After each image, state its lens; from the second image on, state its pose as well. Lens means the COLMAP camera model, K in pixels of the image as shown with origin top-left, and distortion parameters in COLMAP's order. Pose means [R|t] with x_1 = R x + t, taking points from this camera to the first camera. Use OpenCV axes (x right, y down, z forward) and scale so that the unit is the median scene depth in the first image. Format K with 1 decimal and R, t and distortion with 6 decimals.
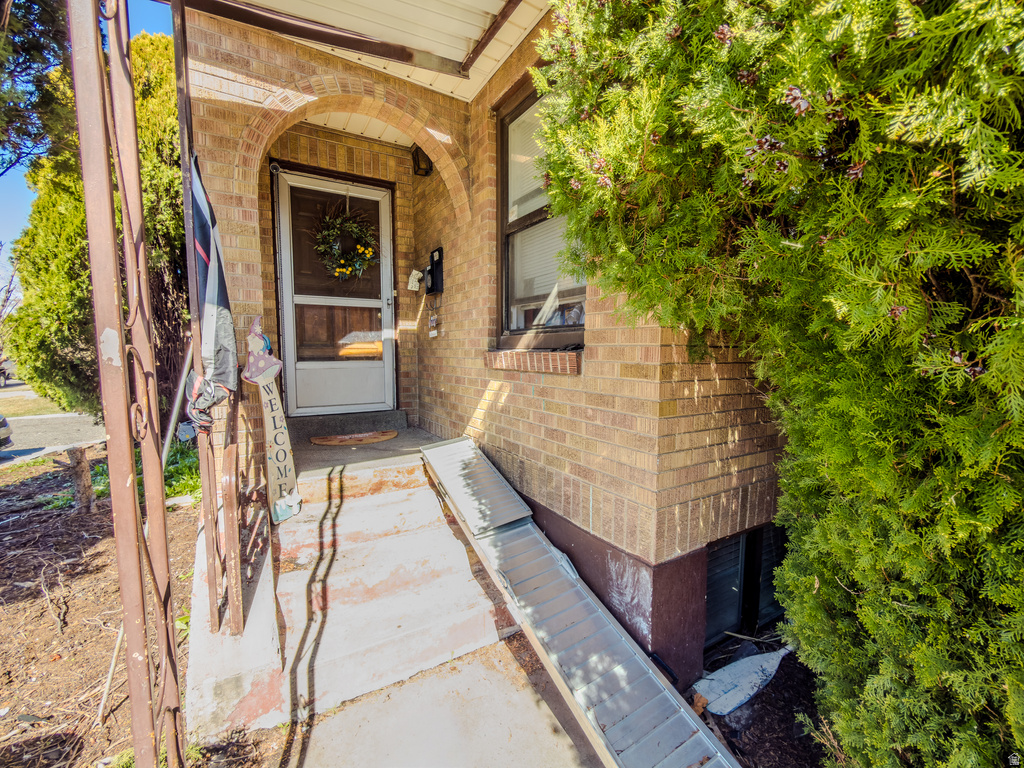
lens RADIAL K [[416.6, 0, 512.0], [0, 416.6, 384.0], [0, 0, 1]] dist [-0.001884, -0.000135]
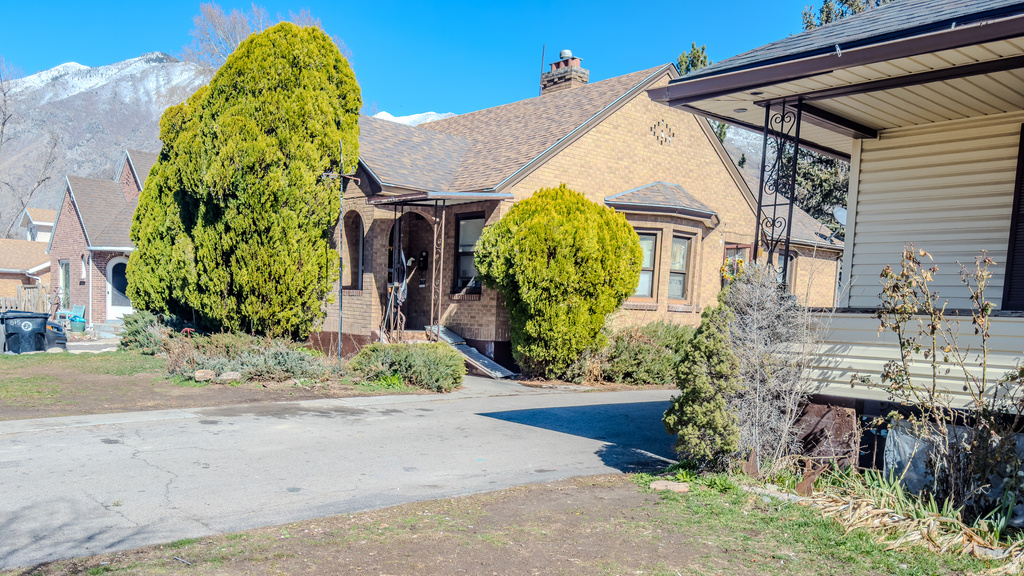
lens RADIAL K [[868.3, 0, 512.0], [0, 868.3, 288.0], [0, 0, 1]] dist [-0.000031, -0.000035]
pose [[0.982261, 0.048944, 0.181017, -0.796564], [-0.029781, 0.993802, -0.107105, 0.564027], [-0.185137, 0.099815, 0.977630, -5.471042]]
